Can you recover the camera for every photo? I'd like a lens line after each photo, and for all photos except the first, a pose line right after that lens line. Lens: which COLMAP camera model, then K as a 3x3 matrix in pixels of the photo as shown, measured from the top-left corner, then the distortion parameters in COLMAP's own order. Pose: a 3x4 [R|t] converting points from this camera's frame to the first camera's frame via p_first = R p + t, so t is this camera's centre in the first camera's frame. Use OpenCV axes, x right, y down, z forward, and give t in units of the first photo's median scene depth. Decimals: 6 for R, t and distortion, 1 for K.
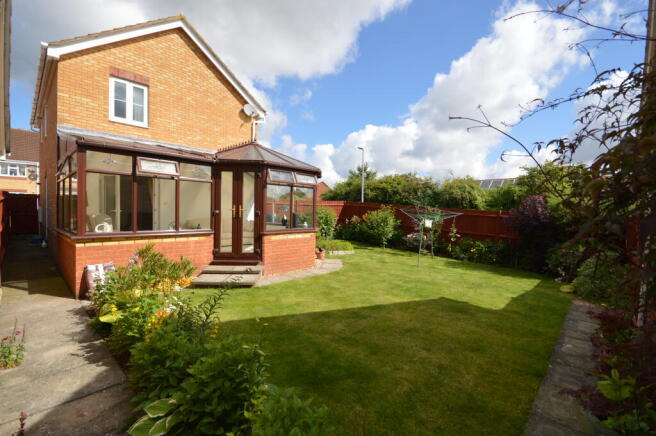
lens RADIAL K [[287.5, 0, 328.0], [0, 287.5, 218.0], [0, 0, 1]] dist [-0.000784, -0.000137]
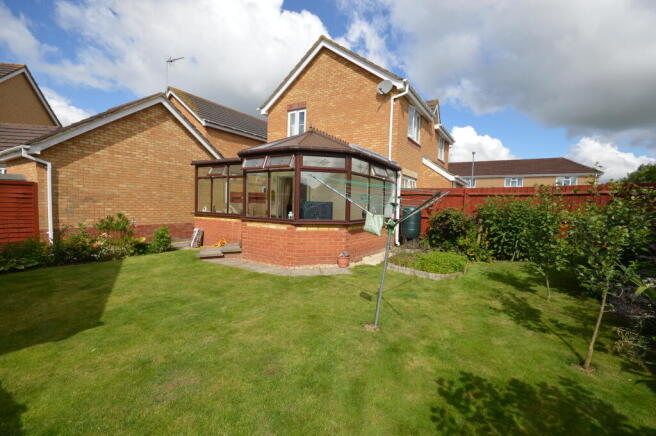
lens RADIAL K [[287.5, 0, 328.0], [0, 287.5, 218.0], [0, 0, 1]] dist [-0.000784, -0.000137]
pose [[0.194603, 0.036542, -0.980201, 0.733792], [-0.050558, 0.998351, 0.027181, 0.003166], [0.979578, 0.044267, 0.196130, 0.903991]]
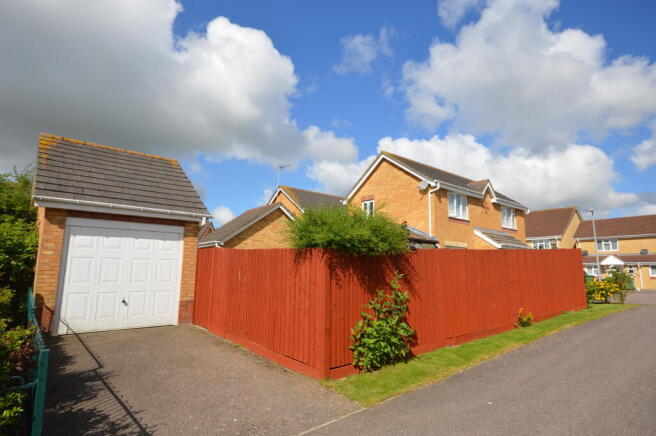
lens RADIAL K [[366.7, 0, 328.0], [0, 366.7, 218.0], [0, 0, 1]] dist [-0.002390, -0.000315]
pose [[-0.131669, -0.175903, -0.975562, 1.680703], [-0.040425, 0.984264, -0.172016, 0.060501], [0.990469, 0.016788, -0.136708, 1.079866]]
